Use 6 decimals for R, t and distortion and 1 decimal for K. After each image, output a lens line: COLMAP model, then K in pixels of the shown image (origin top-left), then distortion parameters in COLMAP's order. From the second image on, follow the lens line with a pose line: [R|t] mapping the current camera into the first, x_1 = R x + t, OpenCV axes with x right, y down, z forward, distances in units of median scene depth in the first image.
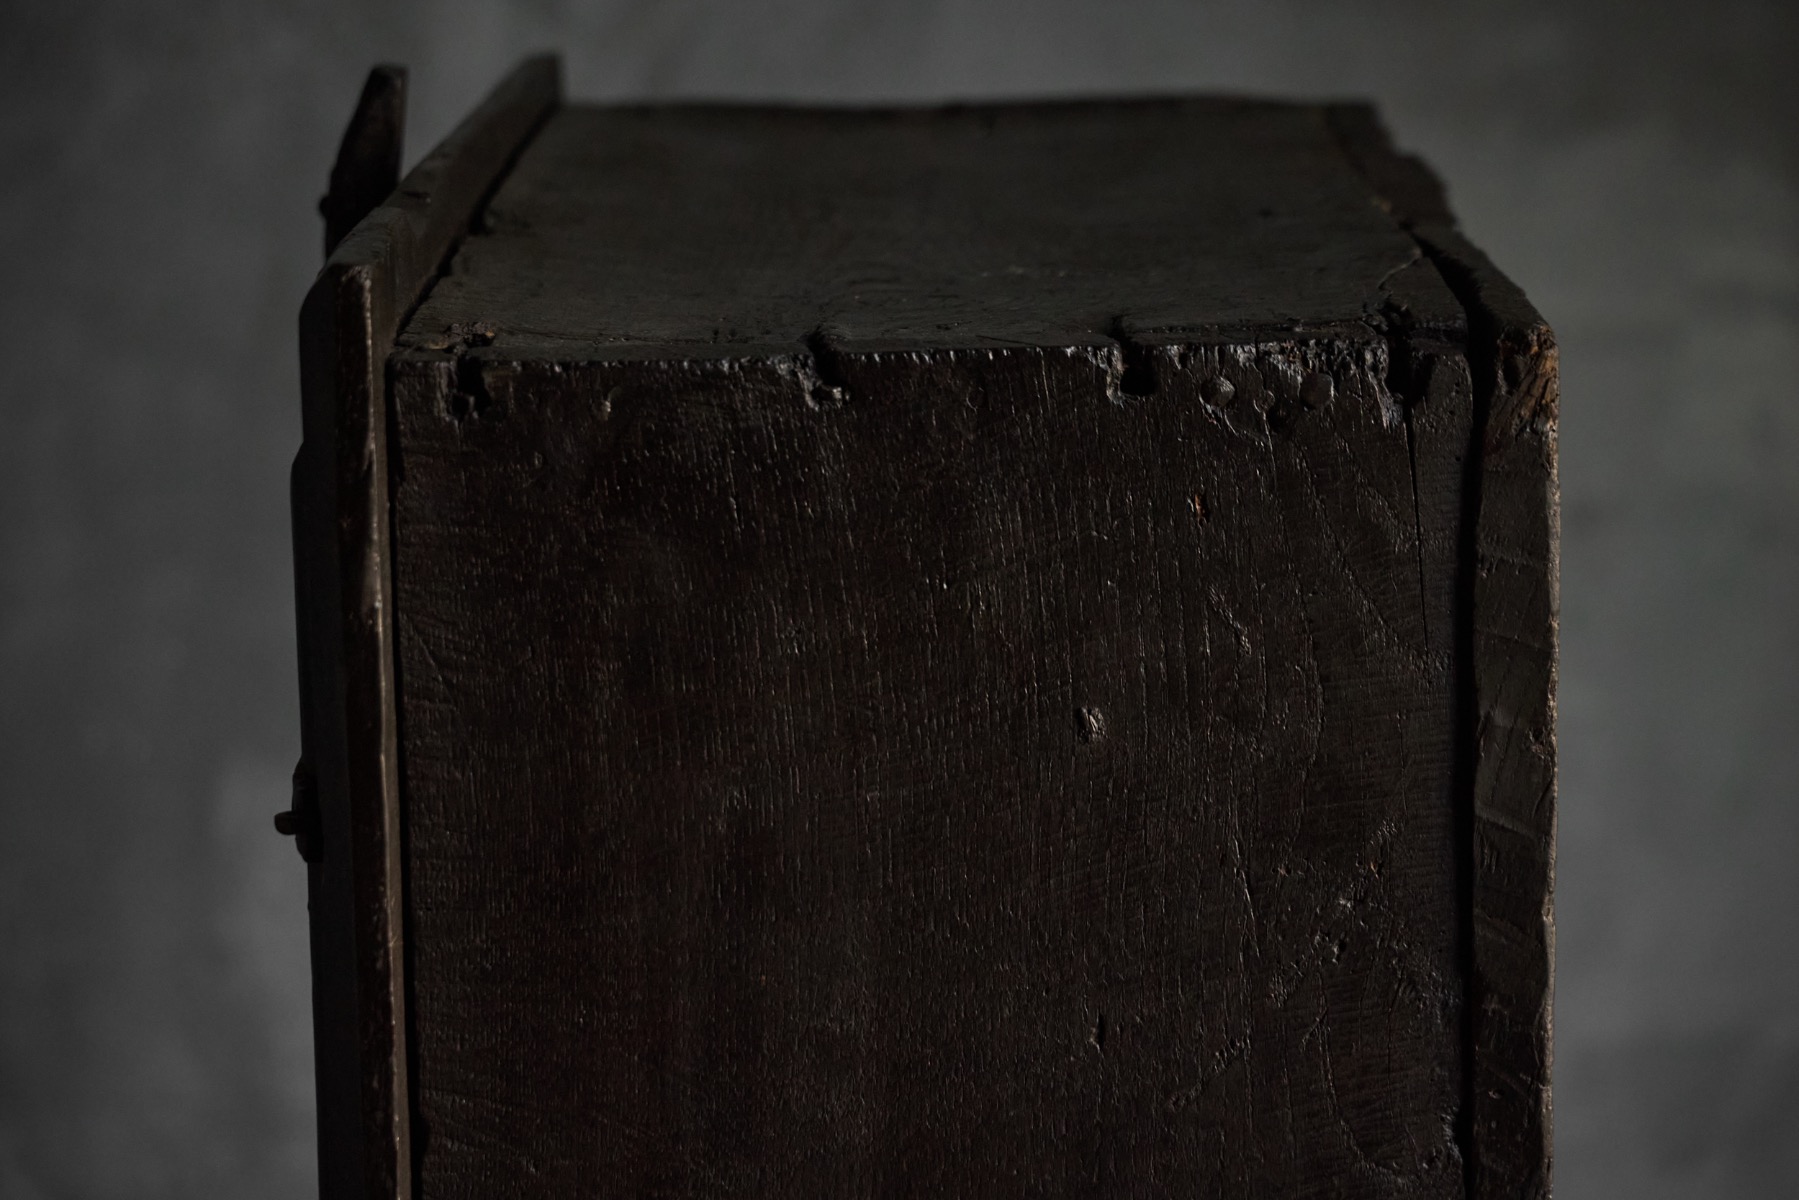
lens RADIAL K [[4217.2, 0, 970.1], [0, 4217.2, 605.3], [0, 0, 1]] dist [0.047867, -0.082593]
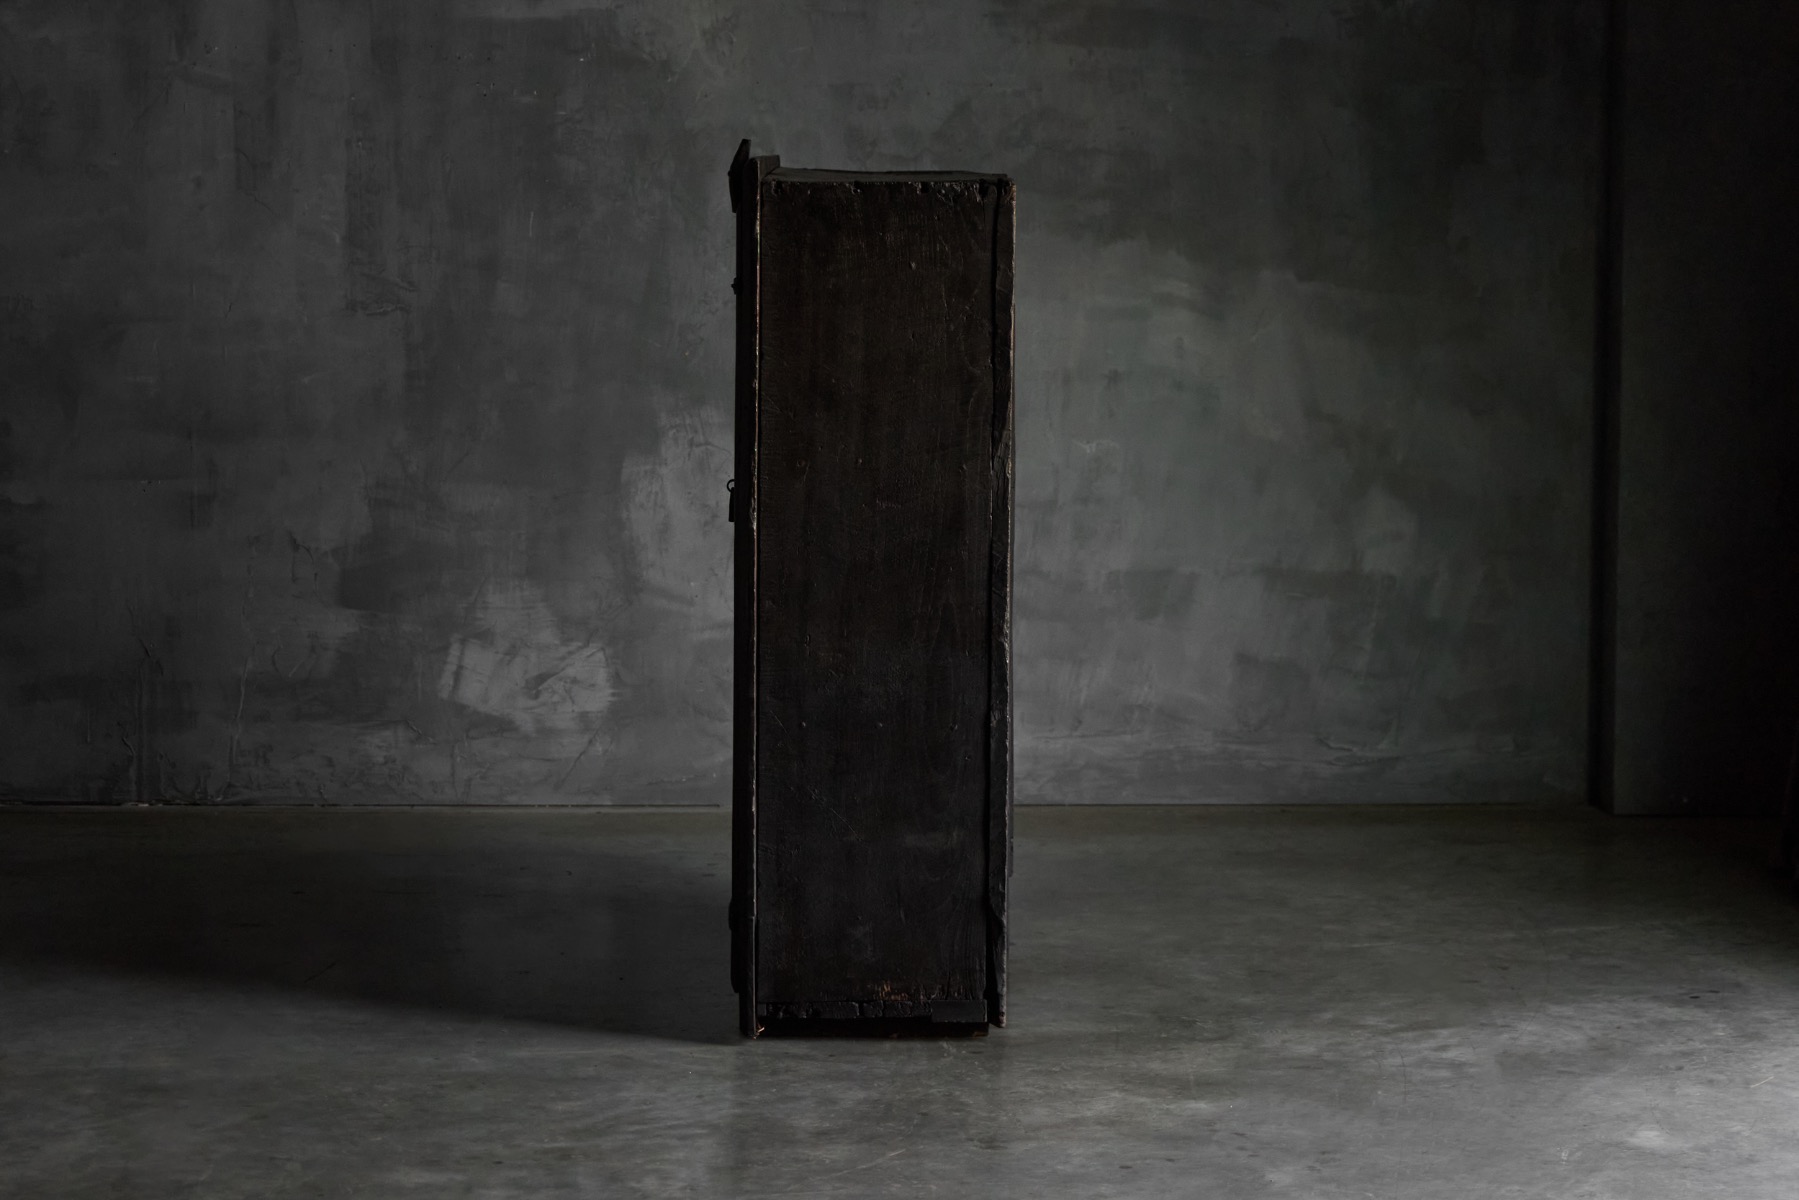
lens RADIAL K [[4322.3, 0, 899.9], [0, 4322.3, 536.7], [0, 0, 1]] dist [0.058467, 0.076476]
pose [[0.999490, 0.029956, -0.011055, 0.076003], [-0.031264, 0.988489, -0.148025, 1.010501], [0.006494, 0.148295, 0.988922, -3.575177]]
